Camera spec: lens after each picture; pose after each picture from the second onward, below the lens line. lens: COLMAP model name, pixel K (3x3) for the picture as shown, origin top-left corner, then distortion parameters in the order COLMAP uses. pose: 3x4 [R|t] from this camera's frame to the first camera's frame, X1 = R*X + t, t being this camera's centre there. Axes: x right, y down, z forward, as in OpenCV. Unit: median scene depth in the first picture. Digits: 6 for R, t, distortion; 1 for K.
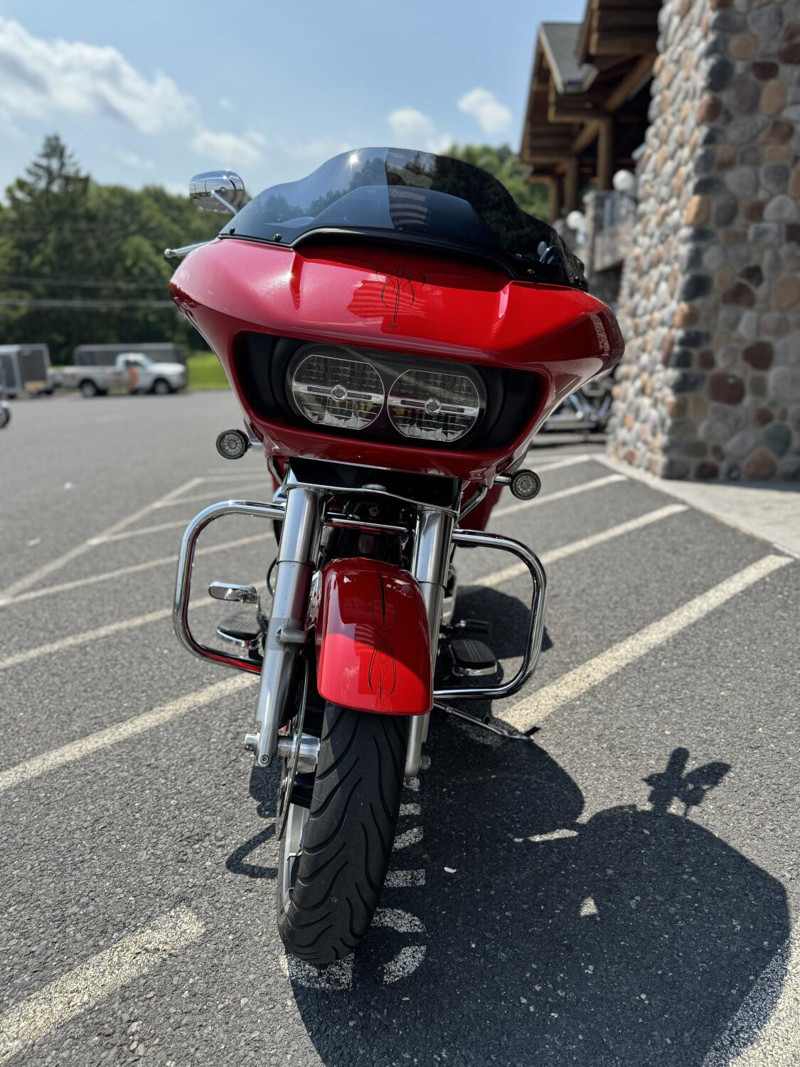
lens RADIAL K [[779.1, 0, 400.0], [0, 779.1, 533.5], [0, 0, 1]] dist [-0.027717, -0.000342]
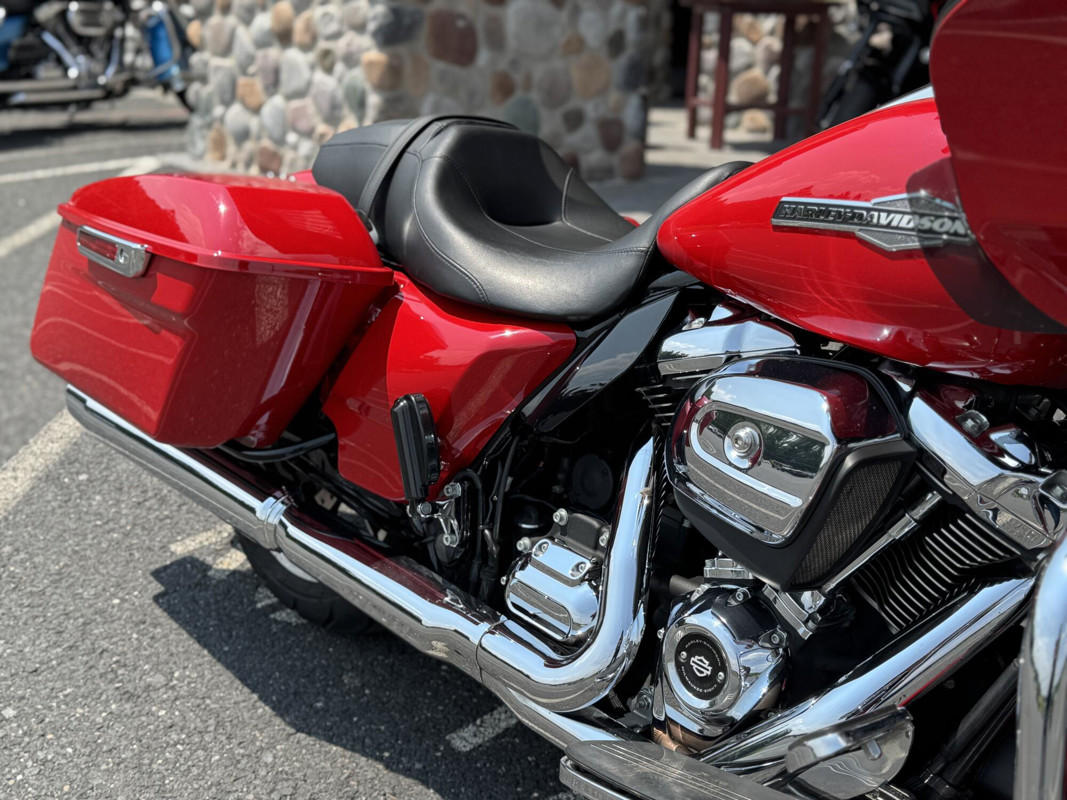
lens RADIAL K [[1293.1, 0, 535.4], [0, 1293.1, 432.5], [0, 0, 1]] dist [0.078383, -0.299190]
pose [[0.763798, -0.175882, 0.621029, -0.176994], [0.093885, 0.982198, 0.162702, -0.046360], [-0.638590, -0.065966, 0.766714, 0.185652]]
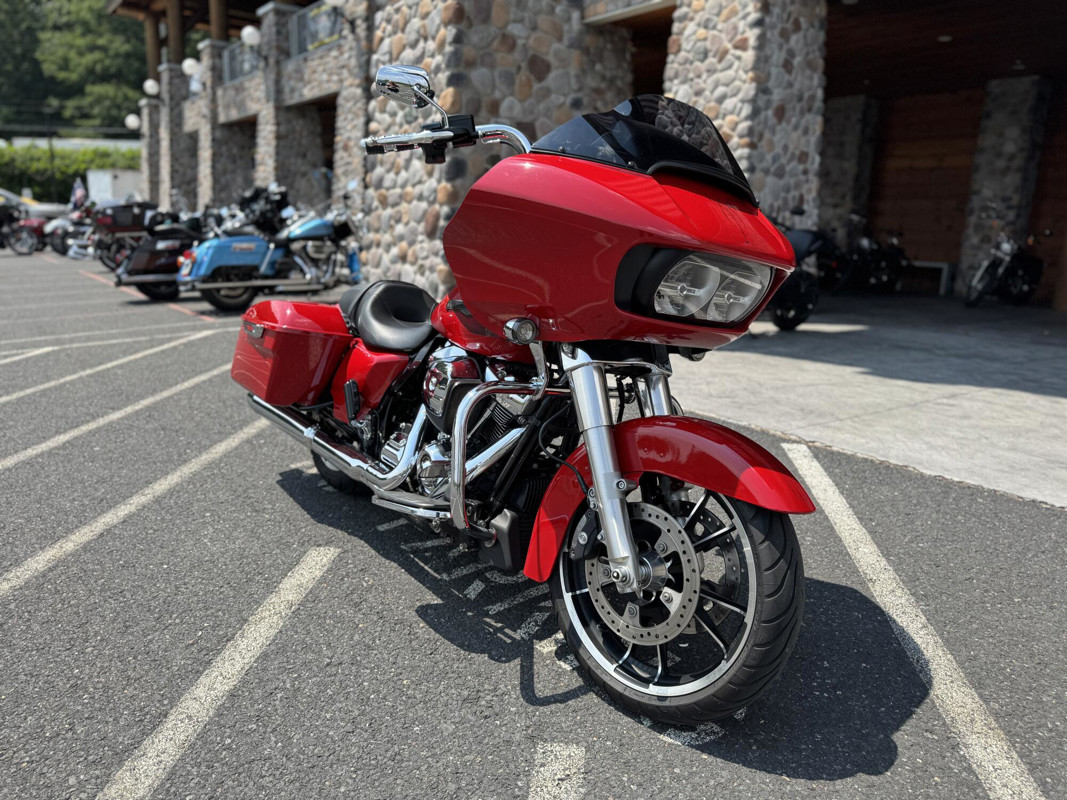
lens RADIAL K [[763.6, 0, 533.5], [0, 763.6, 400.0], [0, 0, 1]] dist [-0.005749, -0.009036]
pose [[0.811674, -0.087606, 0.577503, -0.190796], [0.079521, 0.996057, 0.039334, -0.012850], [-0.578672, 0.013997, 0.815440, 0.017911]]
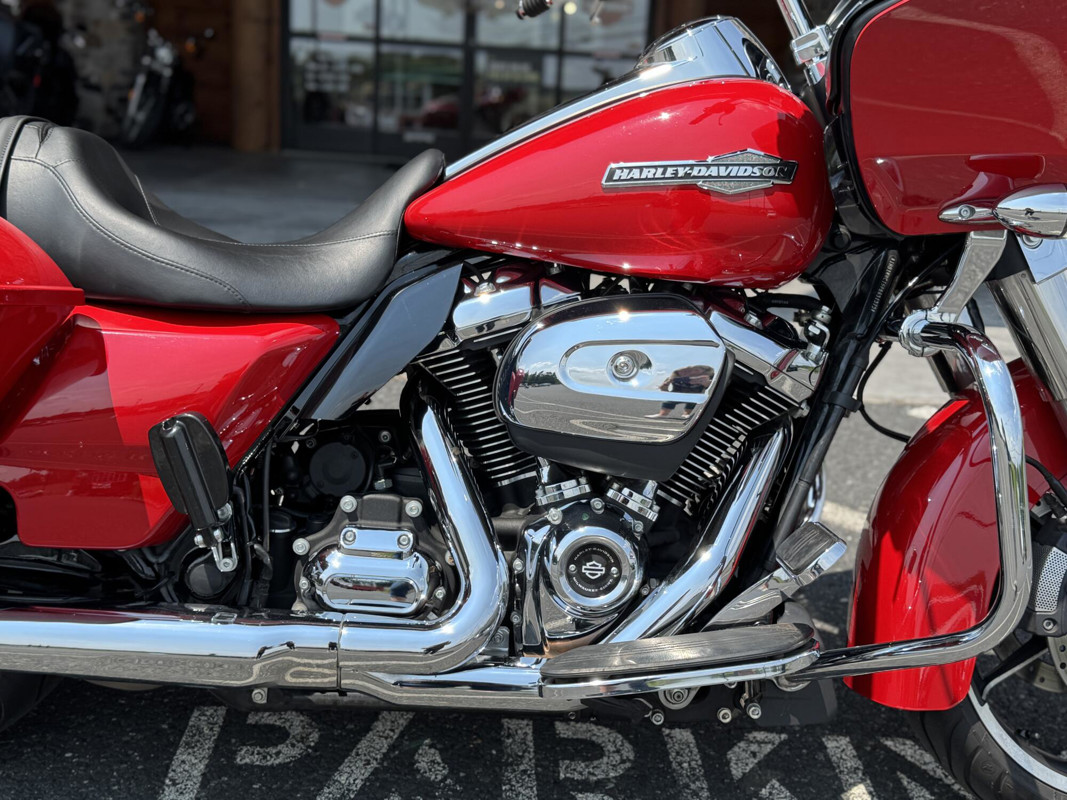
lens RADIAL K [[1293.1, 0, 535.4], [0, 1293.1, 432.5], [0, 0, 1]] dist [0.078383, -0.299190]
pose [[0.010465, -0.243759, 0.969779, -0.262439], [0.151492, 0.959024, 0.239421, -0.057485], [-0.988403, 0.144408, 0.046964, 0.320506]]
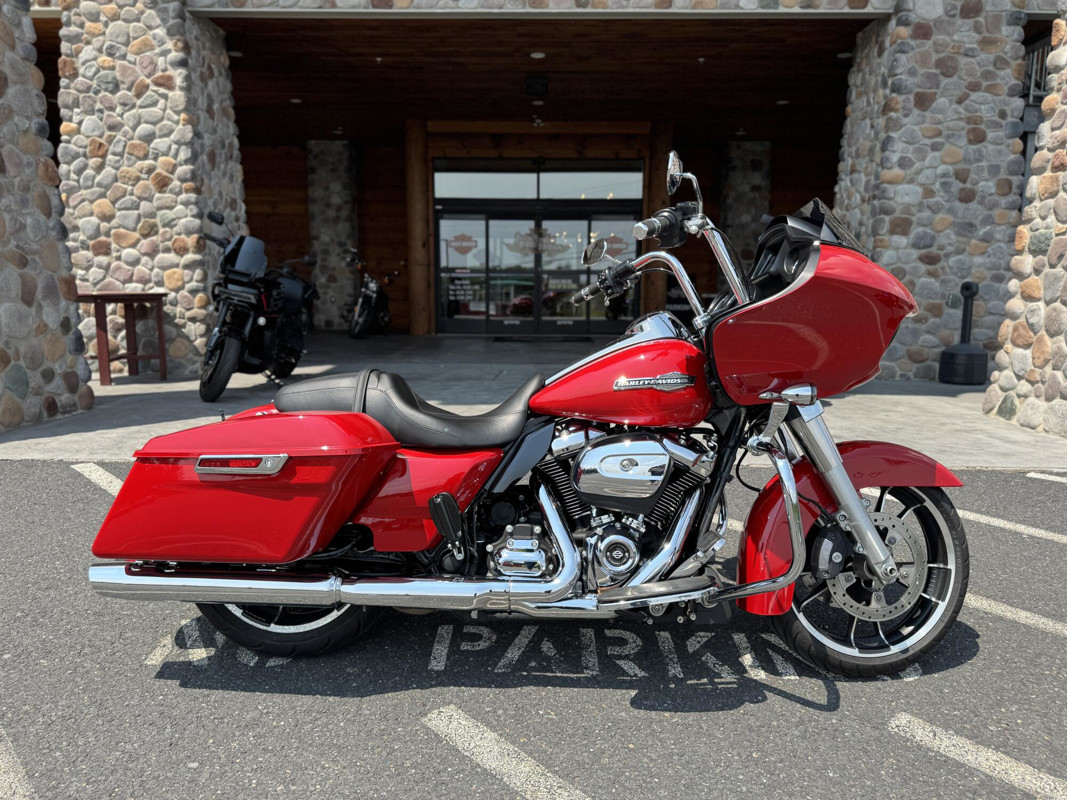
lens RADIAL K [[763.6, 0, 533.5], [0, 763.6, 400.0], [0, 0, 1]] dist [-0.005749, -0.009036]
pose [[0.064013, -0.136552, 0.988563, -0.349659], [0.201050, 0.972048, 0.121252, -0.084204], [-0.977487, 0.190989, 0.089678, 0.318140]]
